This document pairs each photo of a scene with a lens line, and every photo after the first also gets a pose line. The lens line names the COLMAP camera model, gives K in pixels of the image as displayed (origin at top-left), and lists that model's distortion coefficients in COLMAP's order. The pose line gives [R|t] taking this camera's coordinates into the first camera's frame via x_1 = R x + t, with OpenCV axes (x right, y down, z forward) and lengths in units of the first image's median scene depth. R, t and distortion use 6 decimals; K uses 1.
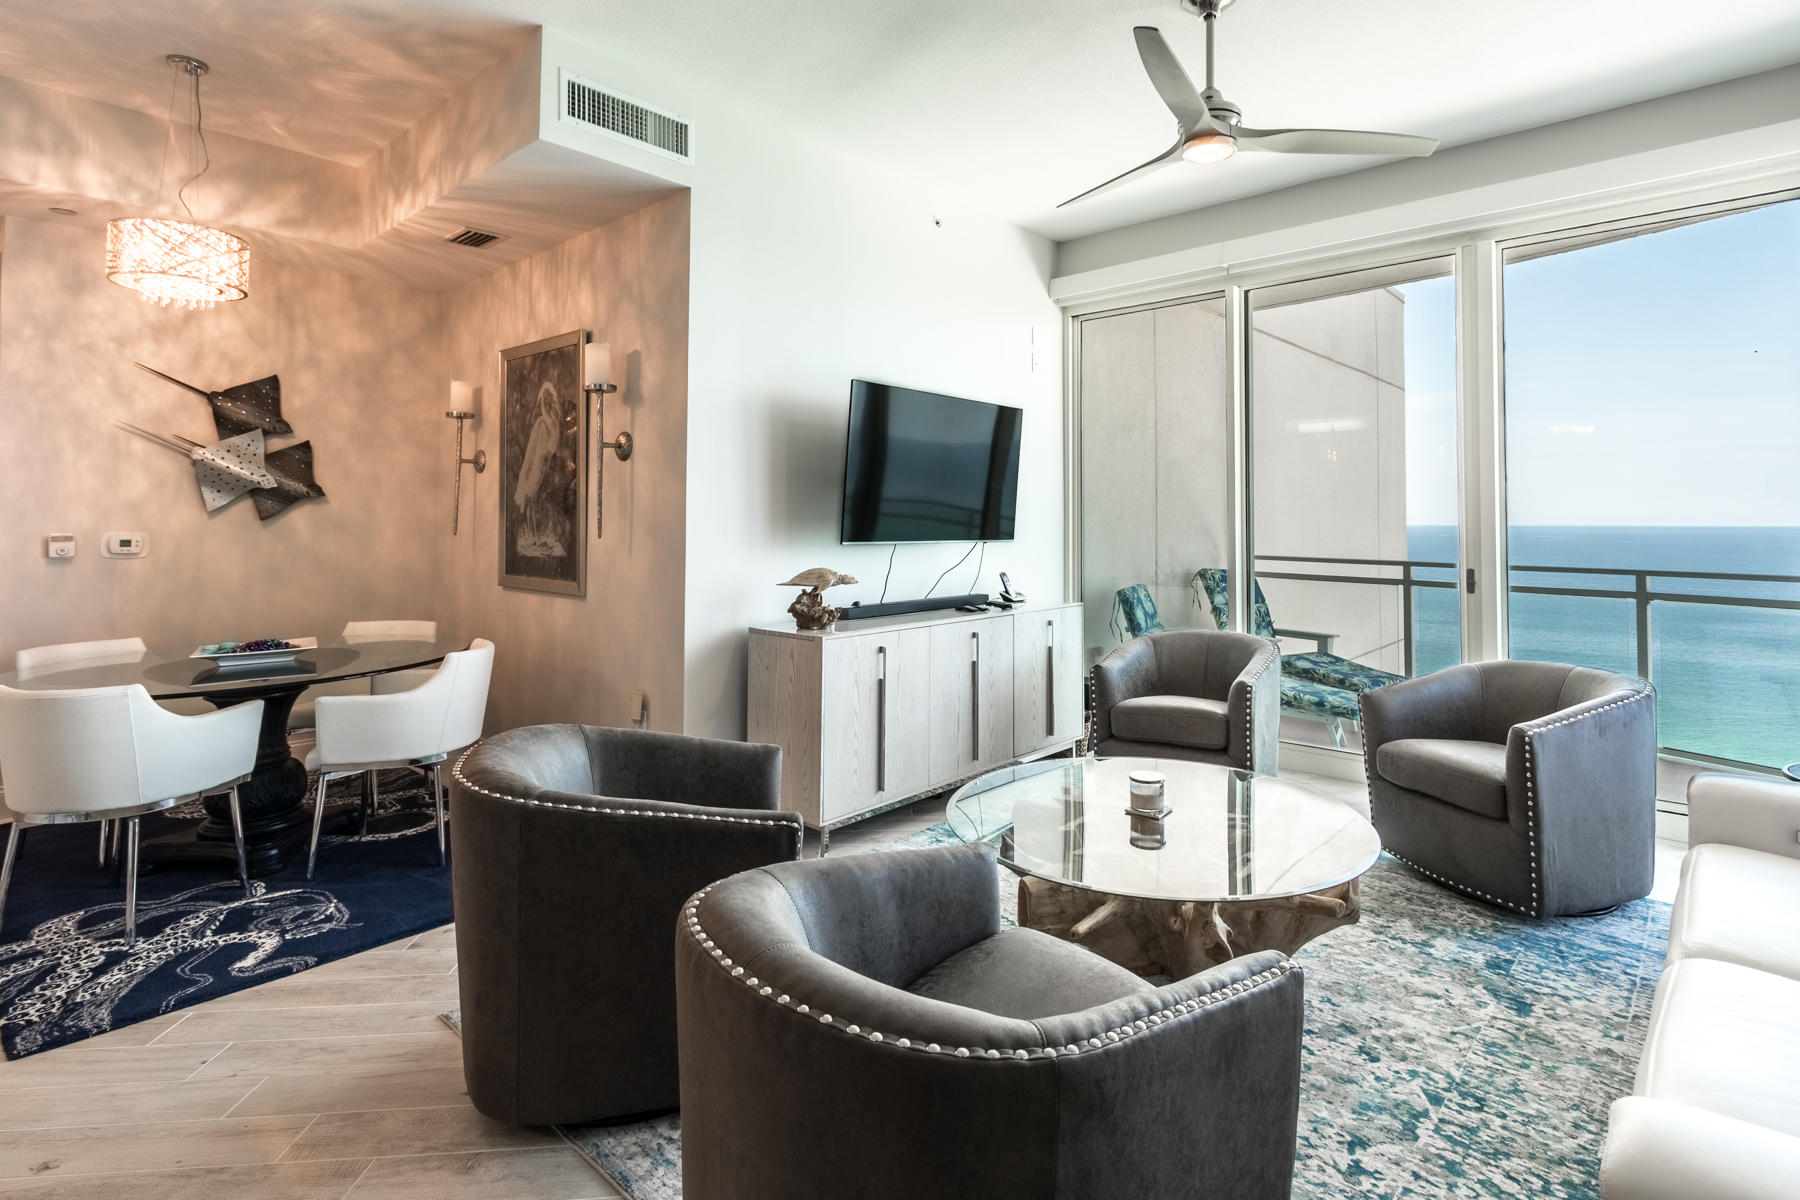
lens RADIAL K [[895.5, 0, 916.4], [0, 895.5, 496.7], [0, 0, 1]] dist [0.004363, -0.001363]
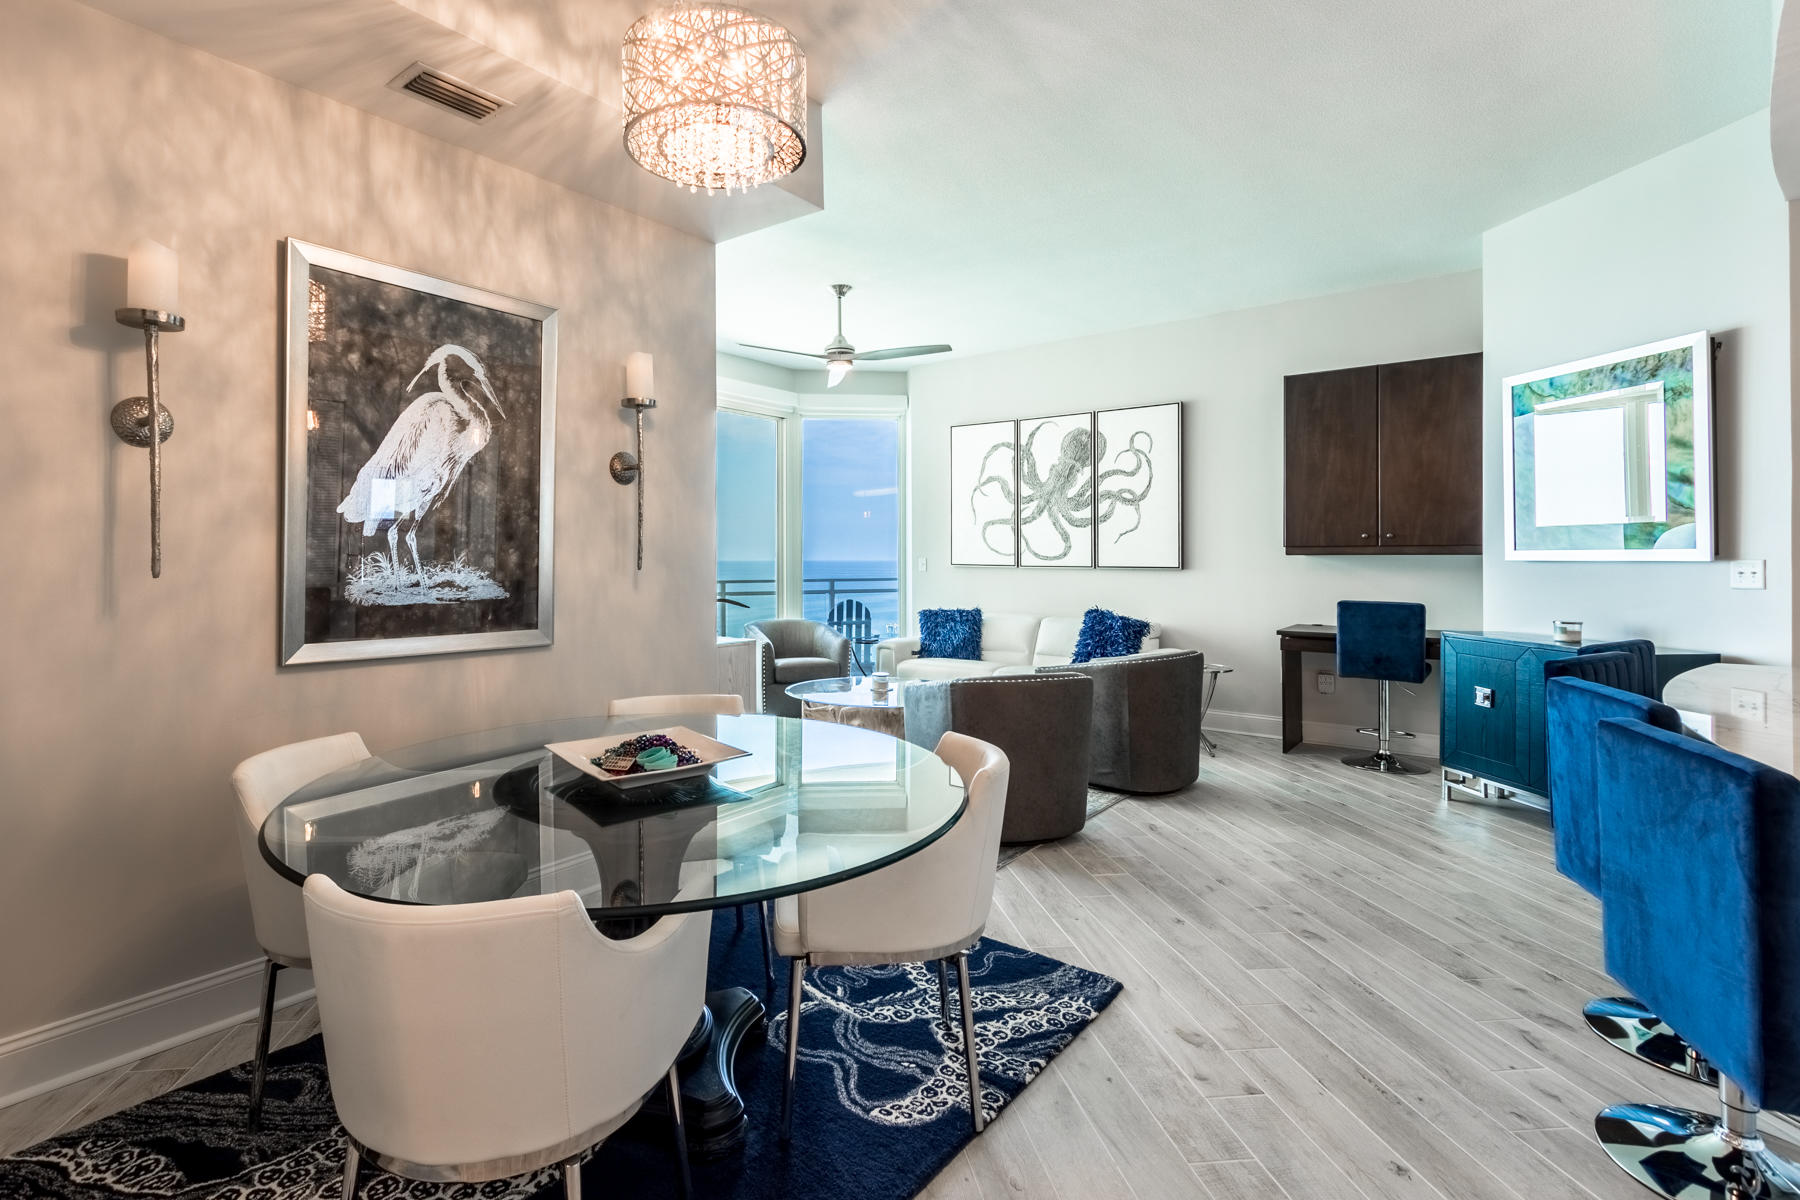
lens RADIAL K [[841.0, 0, 870.6], [0, 841.0, 558.1], [0, 0, 1]] dist [0.003162, 0.000256]
pose [[-0.066113, -0.002369, 0.997809, -1.201477], [-0.025699, 0.999669, 0.000671, 0.026526], [-0.997481, -0.025599, -0.066152, 0.817772]]
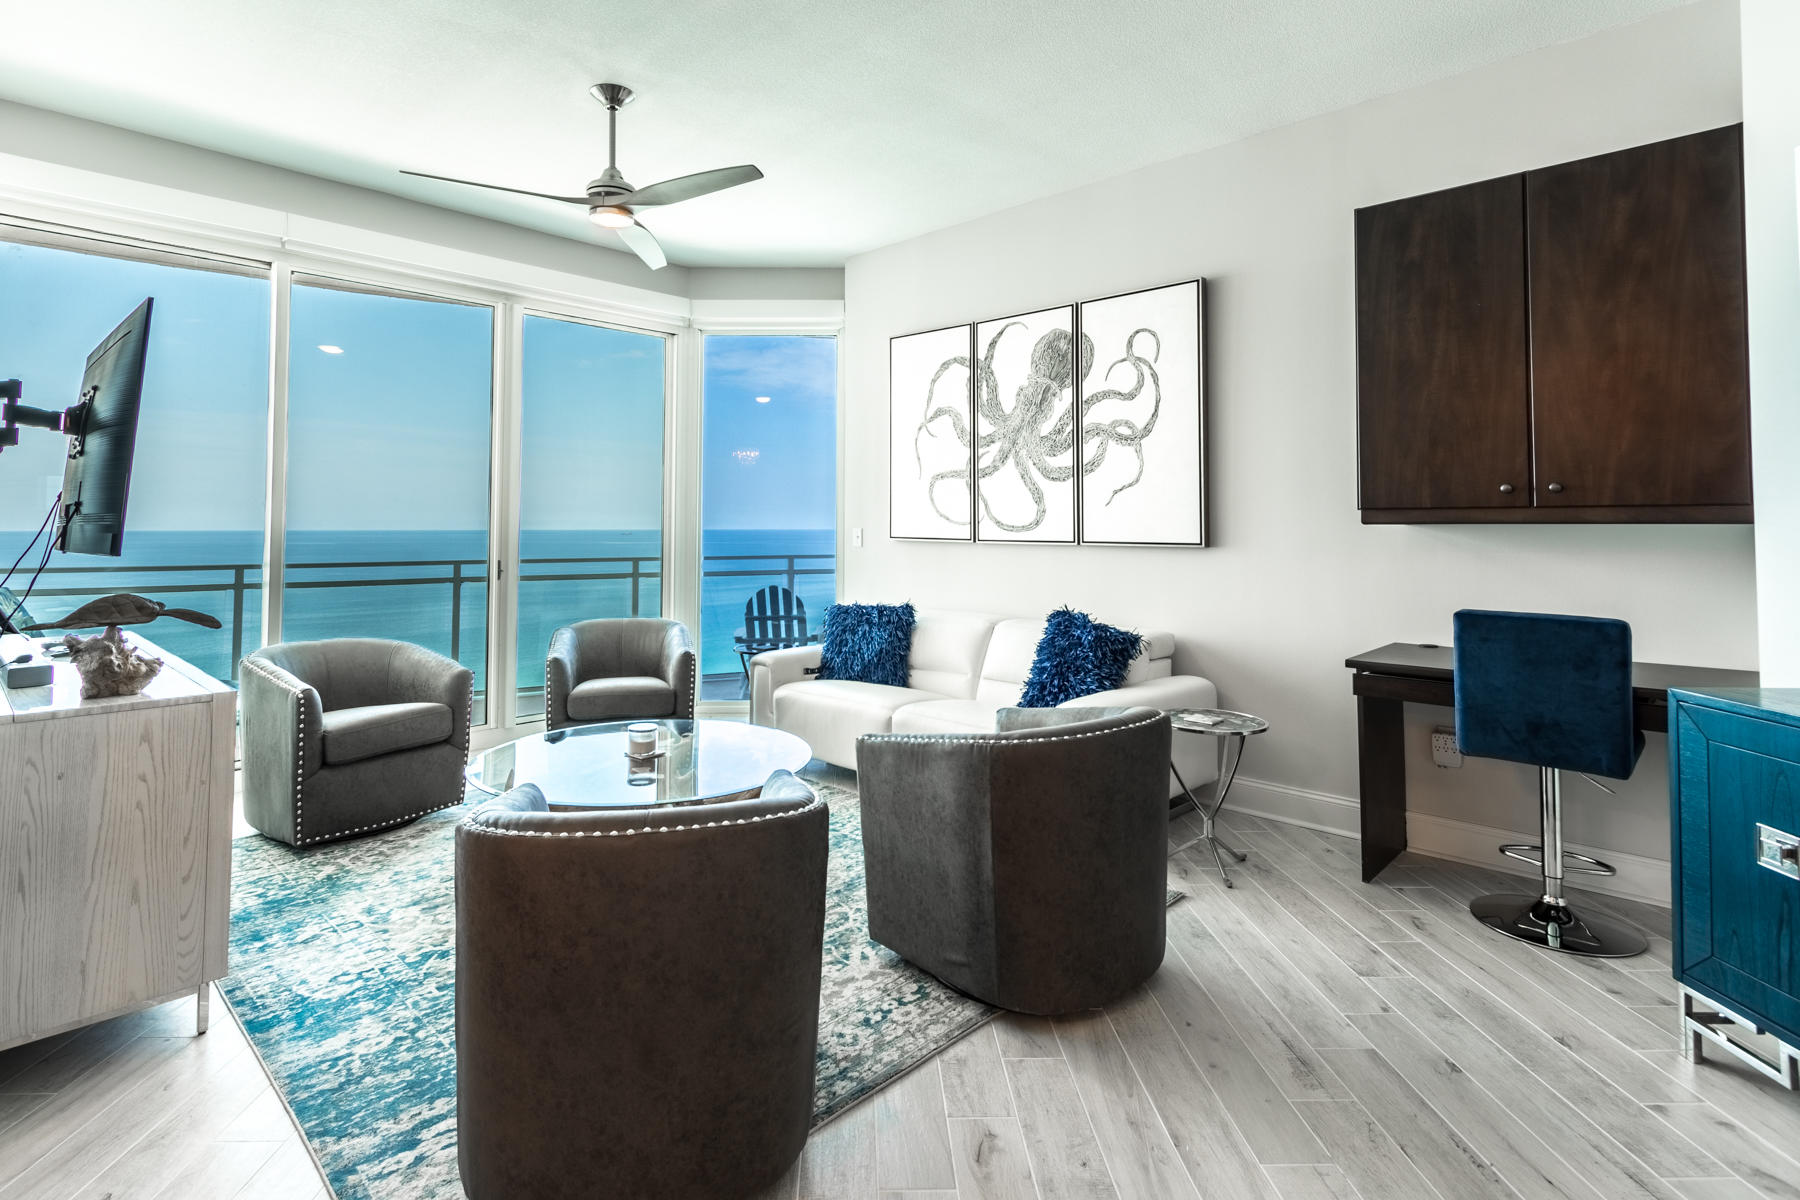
lens RADIAL K [[895.5, 0, 916.4], [0, 895.5, 496.7], [0, 0, 1]] dist [0.004363, -0.001363]
pose [[0.012320, 0.032668, 0.999390, -0.690261], [-0.027814, 0.999091, -0.032316, 0.017726], [-0.999537, -0.027399, 0.013218, 0.440226]]
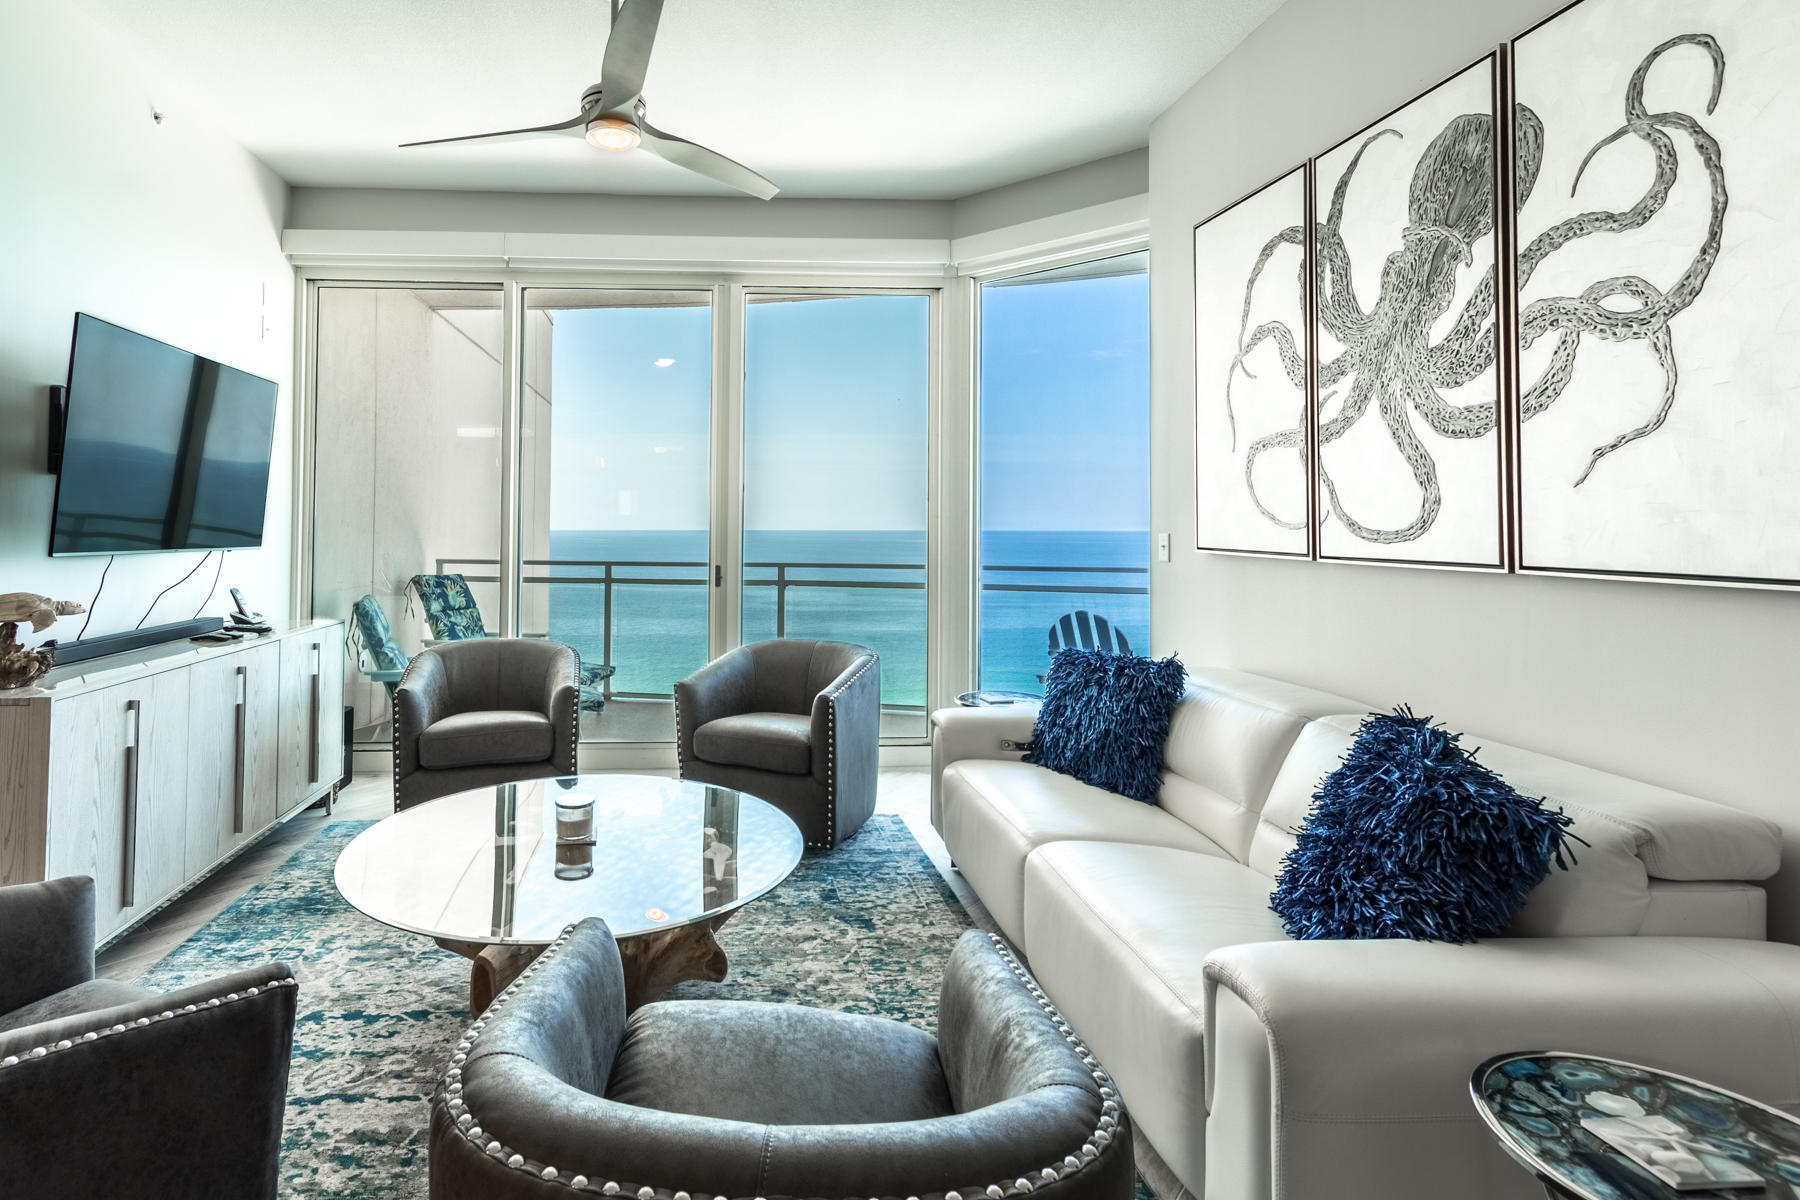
lens RADIAL K [[907.4, 0, 739.9], [0, 907.4, 510.7], [0, 0, 1]] dist [0.003664, -0.001466]
pose [[0.711622, 0.013807, 0.702427, -0.215241], [-0.021340, 0.999770, 0.001967, 0.008149], [-0.702238, -0.016390, 0.711753, 0.174409]]
